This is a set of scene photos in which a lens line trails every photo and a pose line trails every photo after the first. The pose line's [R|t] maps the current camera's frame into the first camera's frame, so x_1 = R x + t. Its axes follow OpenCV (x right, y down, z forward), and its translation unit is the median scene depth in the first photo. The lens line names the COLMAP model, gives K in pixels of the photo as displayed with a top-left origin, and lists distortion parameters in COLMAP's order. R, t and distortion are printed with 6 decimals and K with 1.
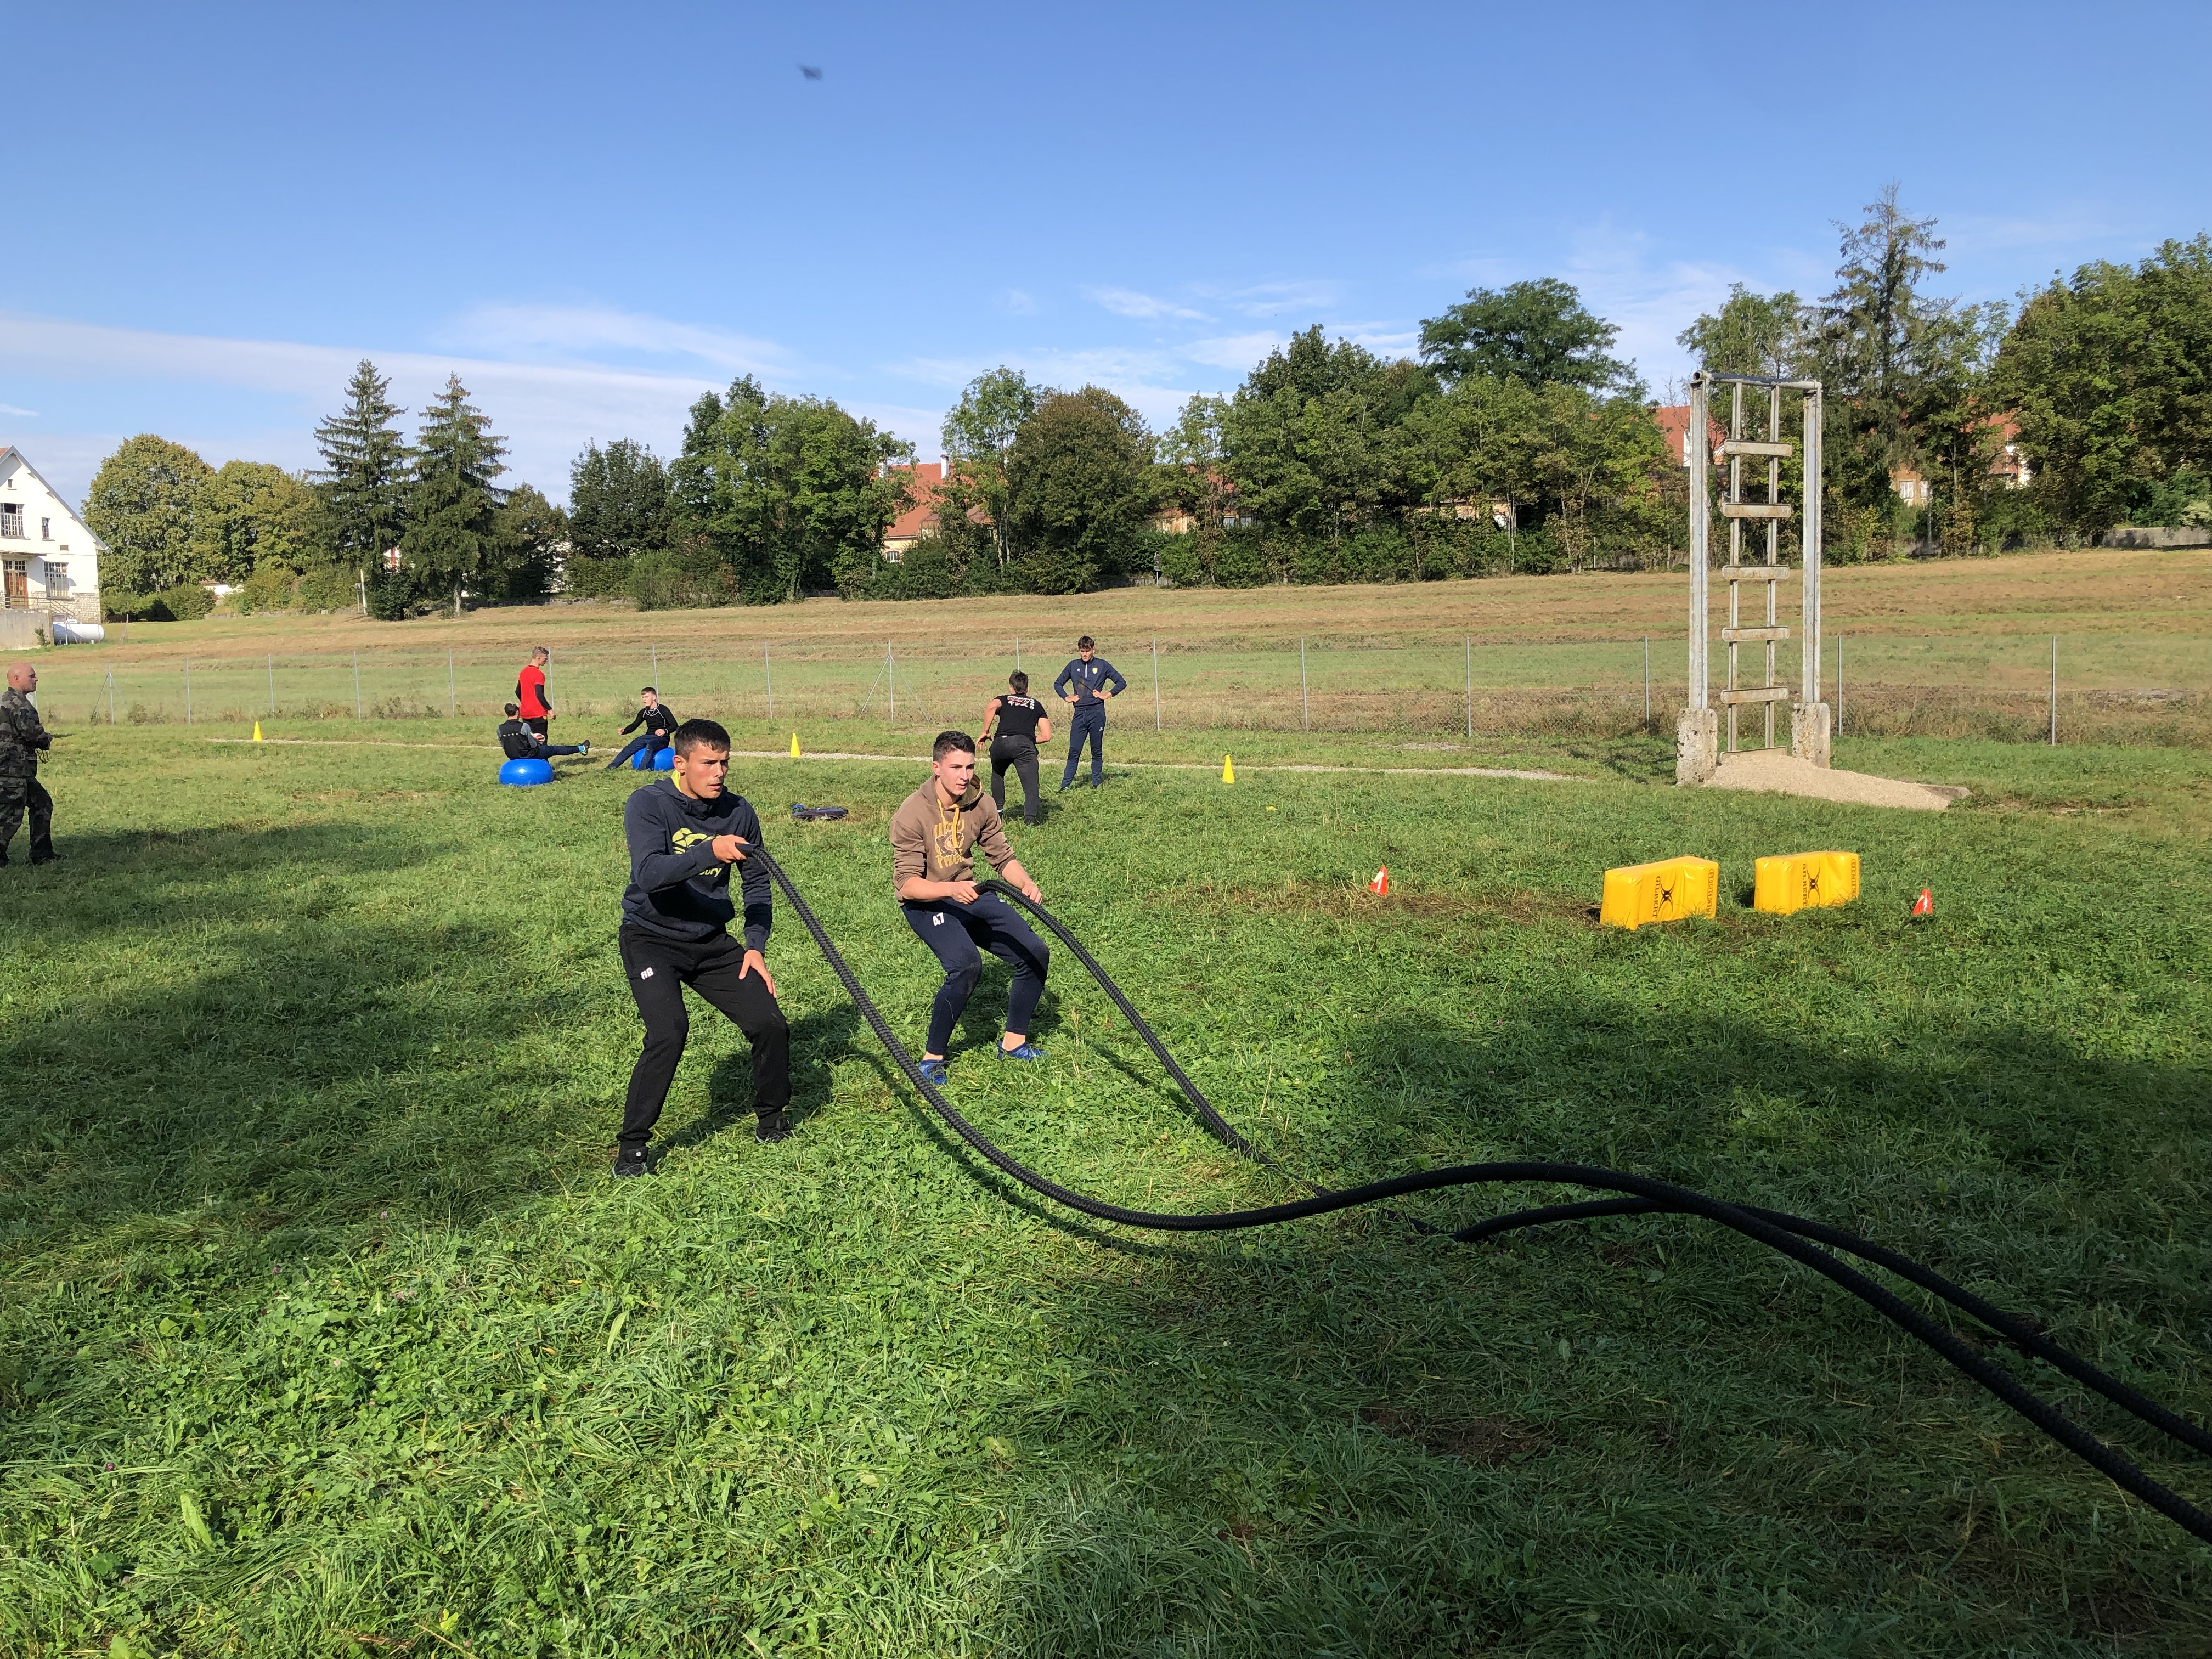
lens RADIAL K [[1830.0, 0, 1098.3], [0, 1830.0, 802.2], [0, 0, 1]] dist [-0.000577, 0.056624]
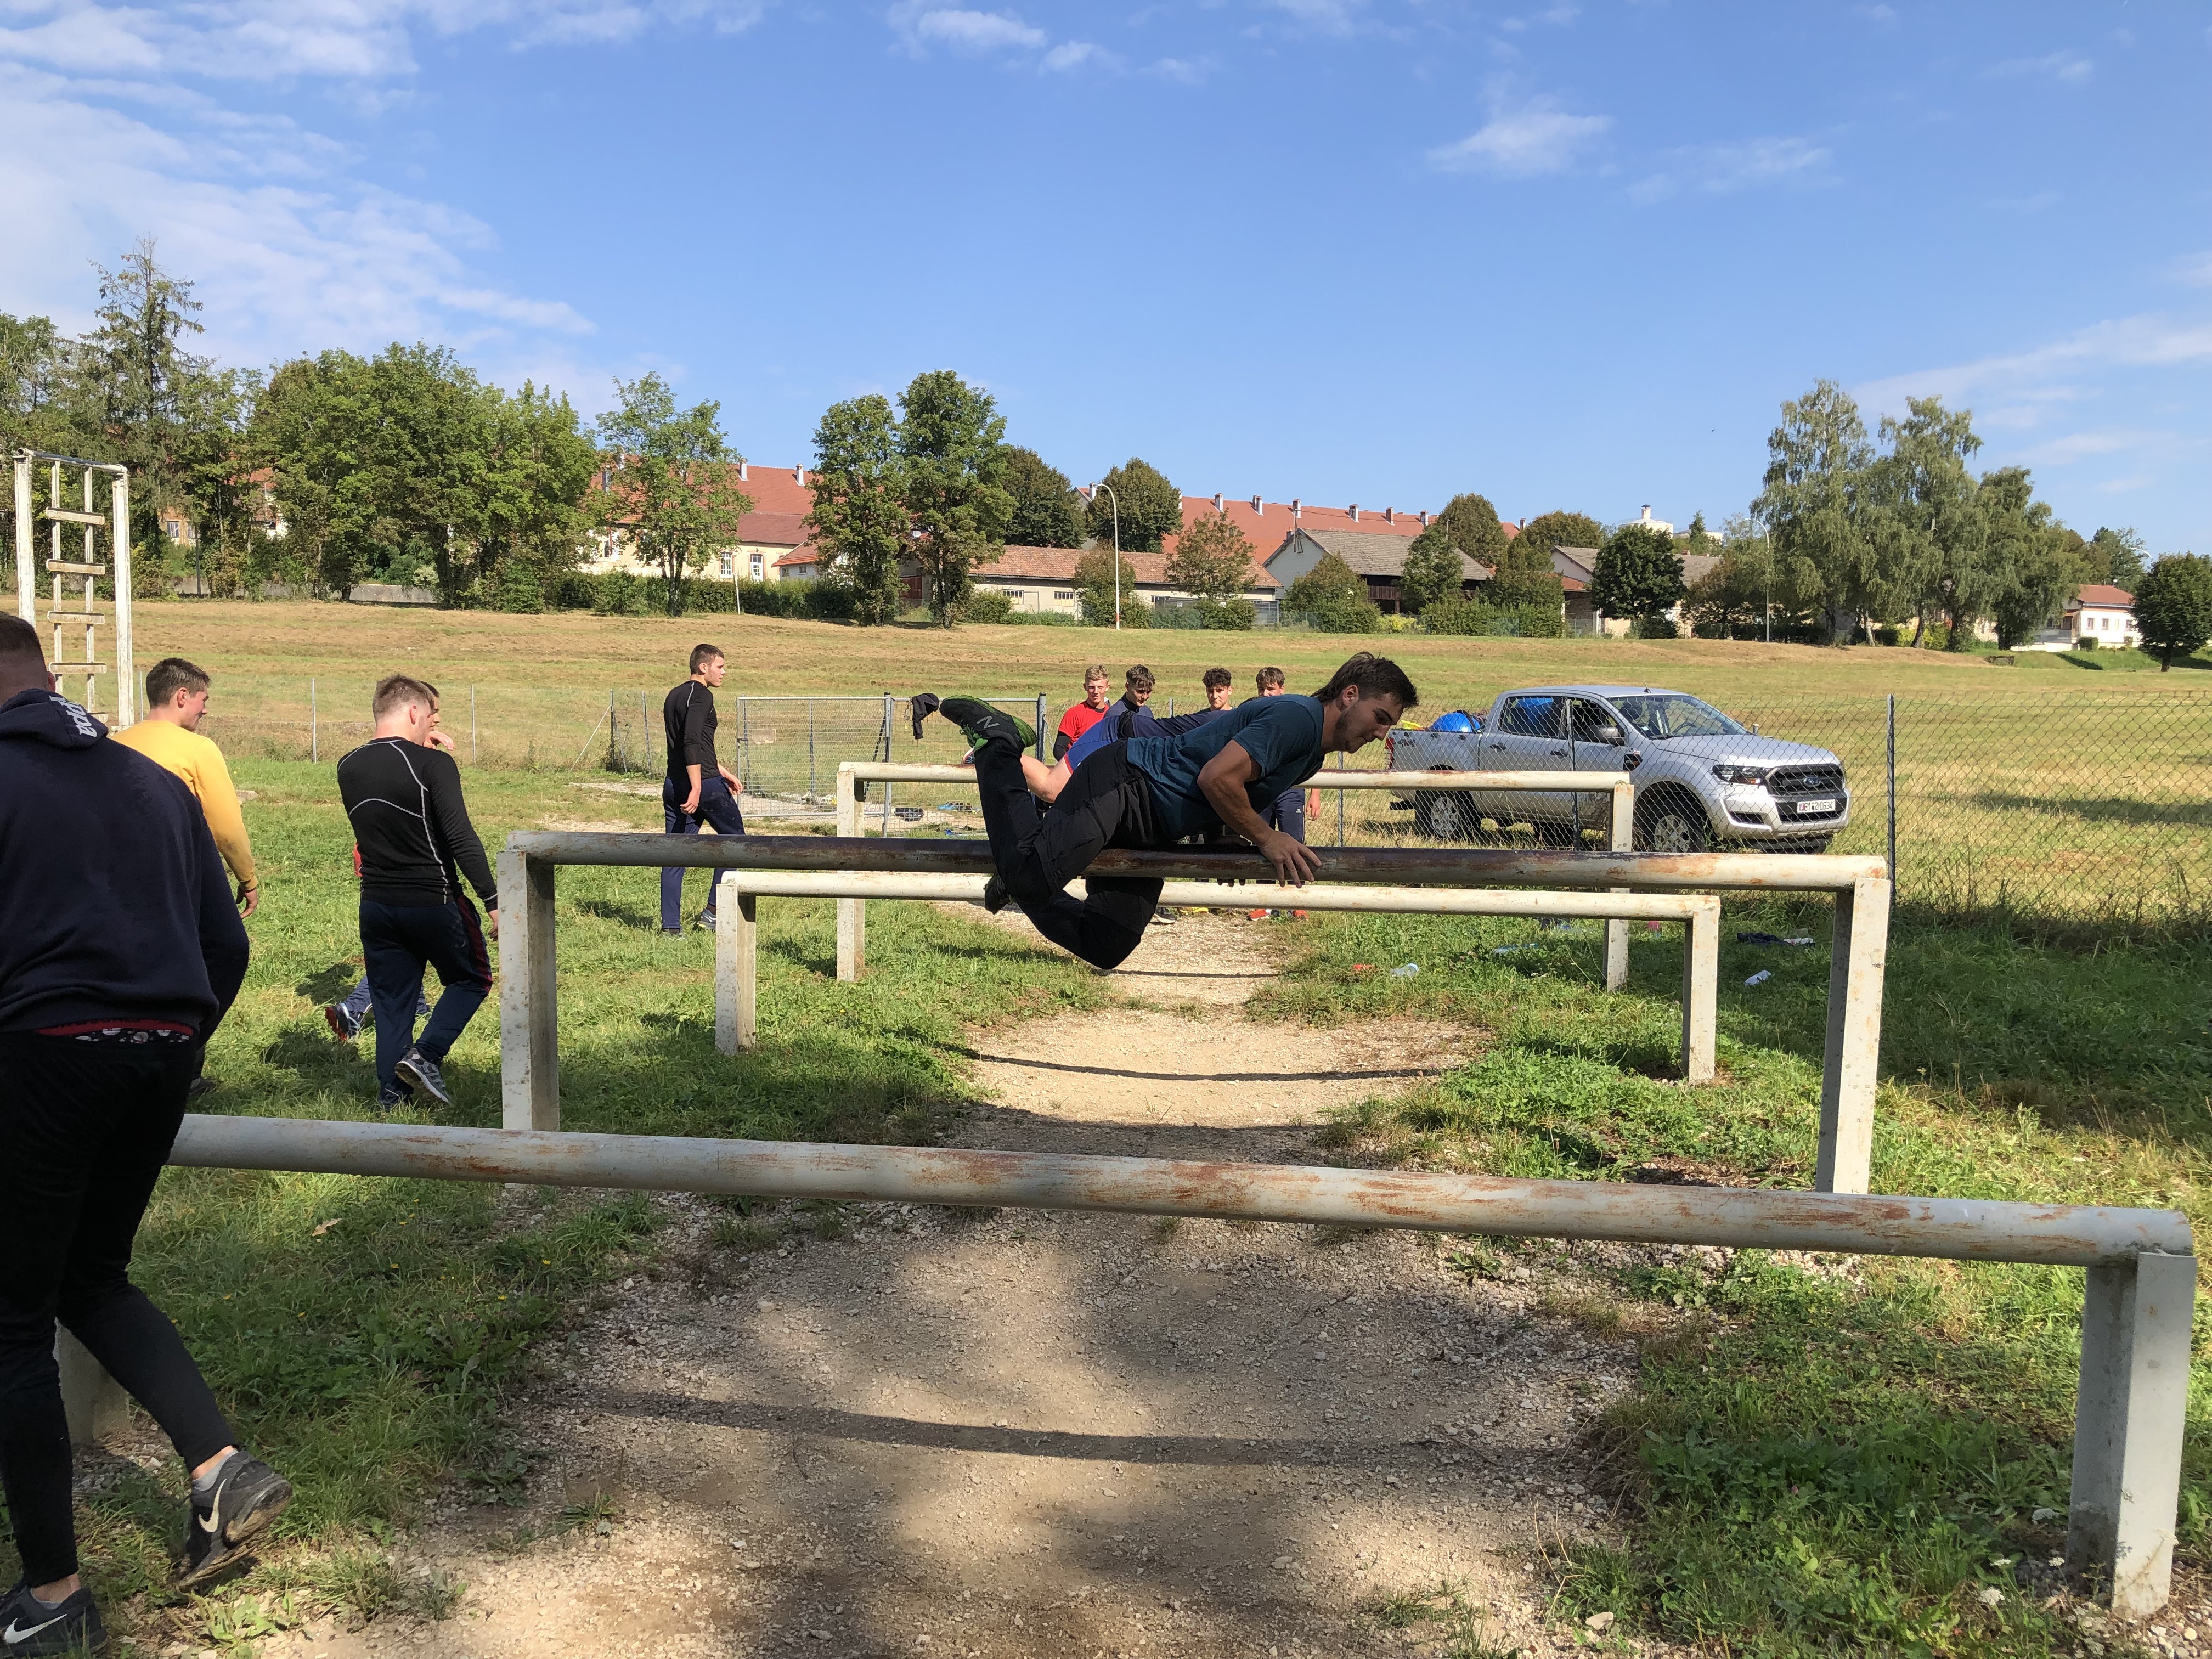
lens RADIAL K [[1829.7, 0, 1113.1], [0, 1829.7, 795.5], [0, 0, 1]] dist [0.037028, -0.011548]
pose [[0.630381, -0.011090, 0.776206, -0.054787], [0.026968, 0.999607, -0.007621, 0.006813], [-0.775817, 0.025737, 0.630433, -0.103750]]
